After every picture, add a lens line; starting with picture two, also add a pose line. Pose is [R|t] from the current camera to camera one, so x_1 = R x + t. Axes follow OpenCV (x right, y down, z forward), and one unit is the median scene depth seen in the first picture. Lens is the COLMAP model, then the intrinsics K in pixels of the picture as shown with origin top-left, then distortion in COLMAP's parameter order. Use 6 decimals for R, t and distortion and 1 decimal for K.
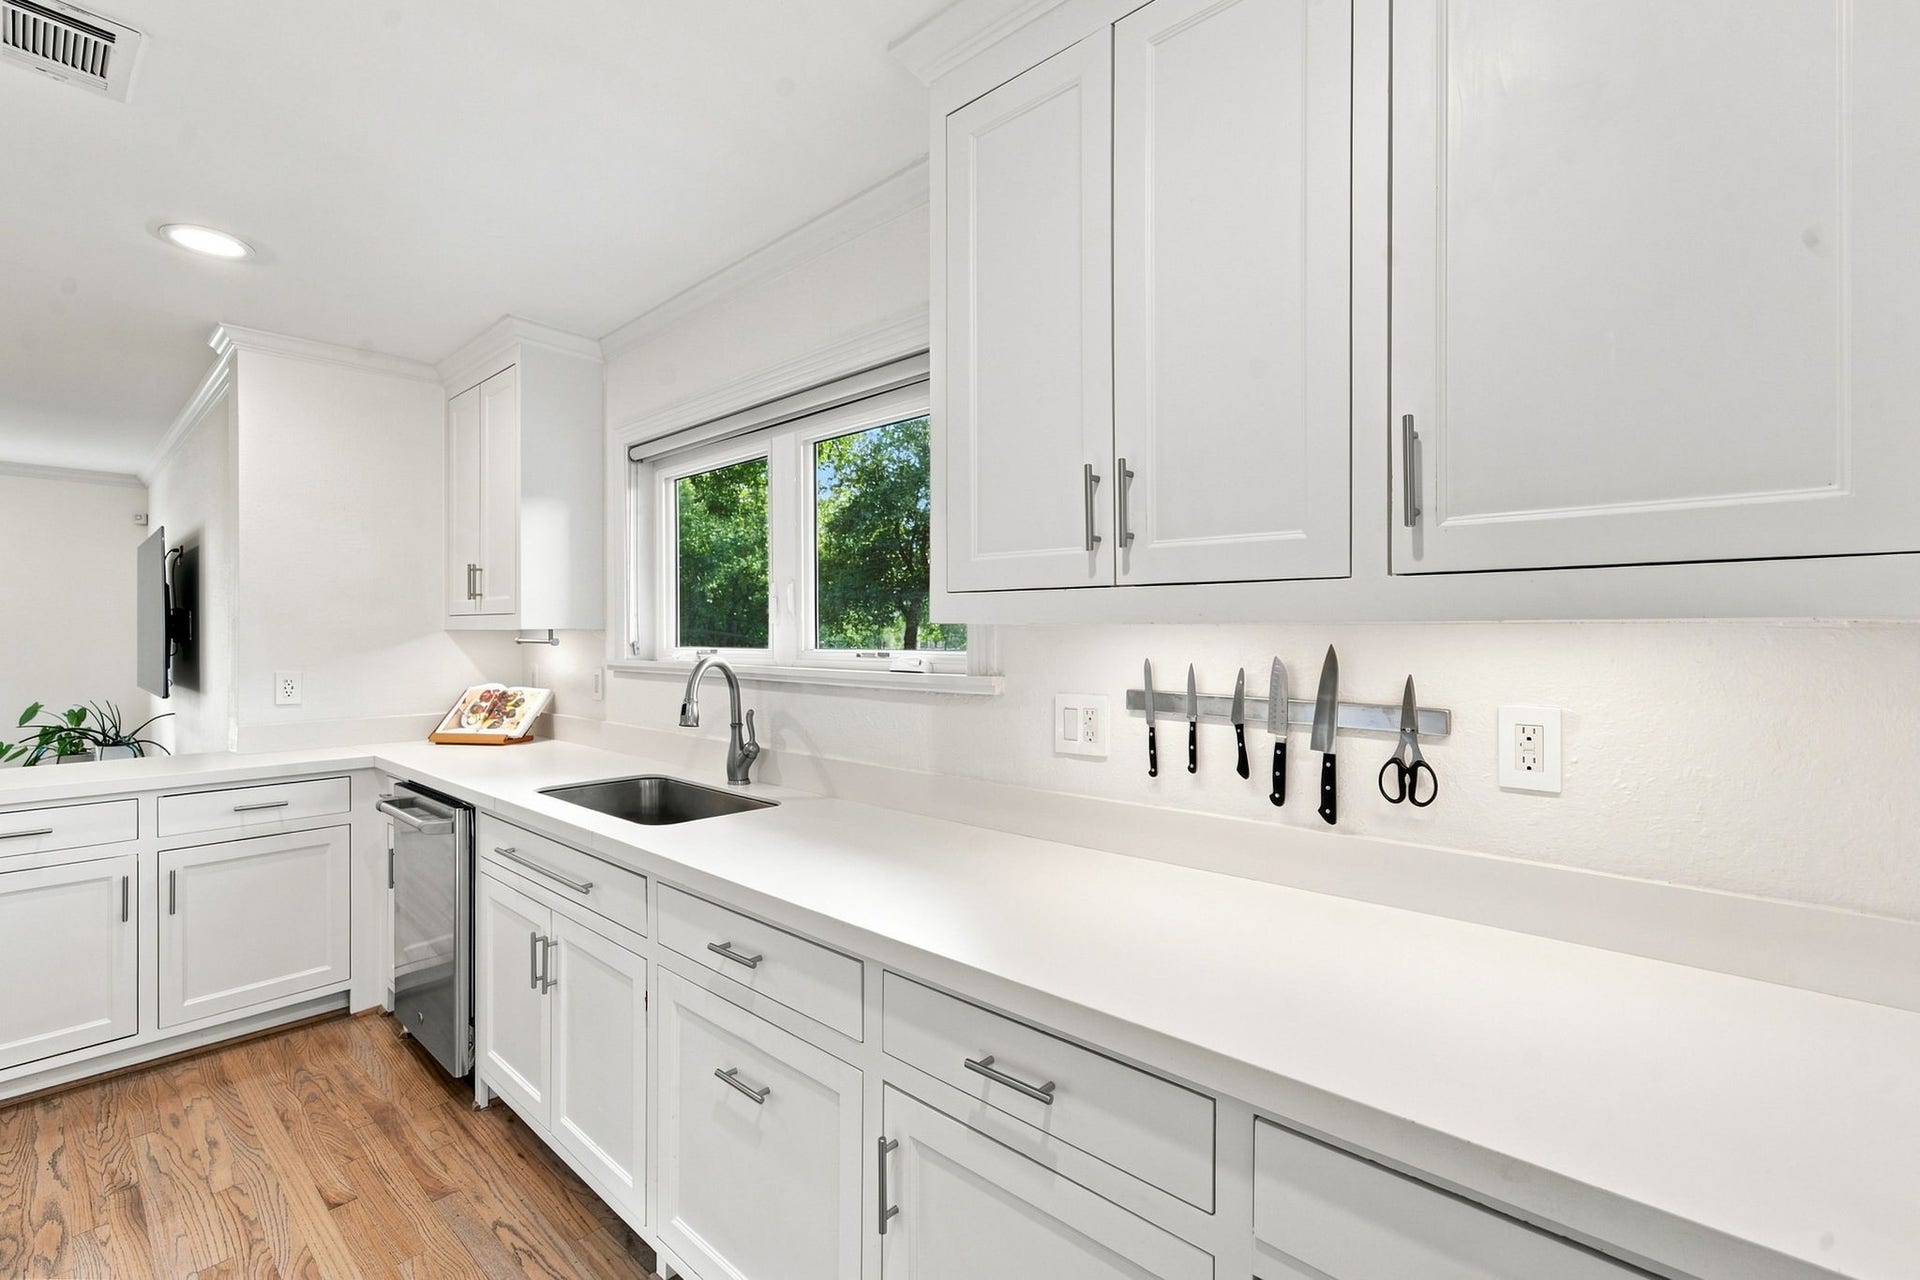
lens RADIAL K [[806.9, 0, 923.1], [0, 806.9, 641.9], [0, 0, 1]] dist [-0.000134, -0.000413]
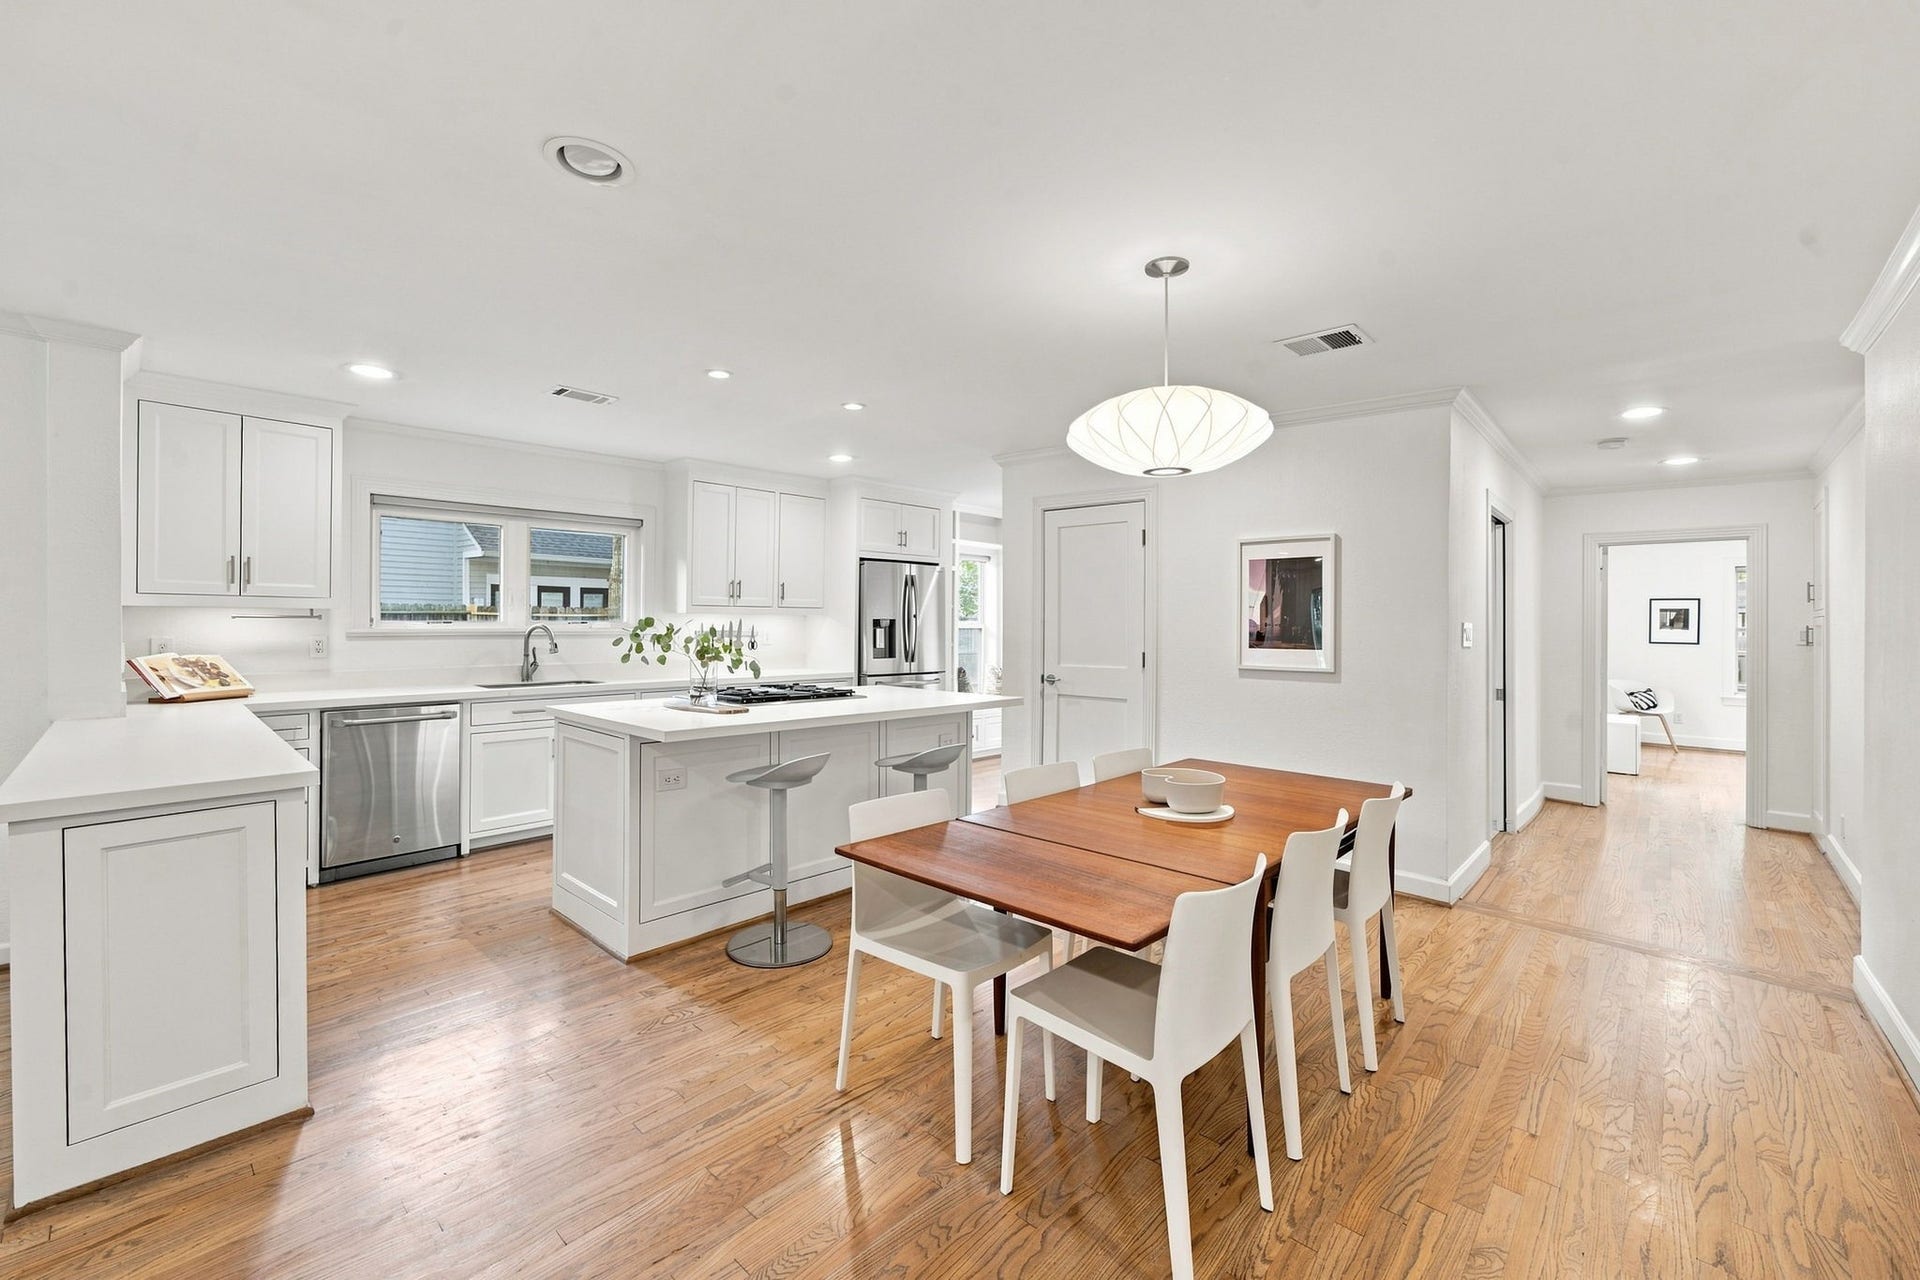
lens RADIAL K [[806.9, 0, 930.6], [0, 806.9, 621.1], [0, 0, 1]] dist [-0.000134, -0.000413]
pose [[0.031528, -0.000402, 0.999503, -2.336349], [0.003575, 0.999994, 0.000289, 0.012302], [-0.999496, 0.003564, 0.031530, -0.180906]]
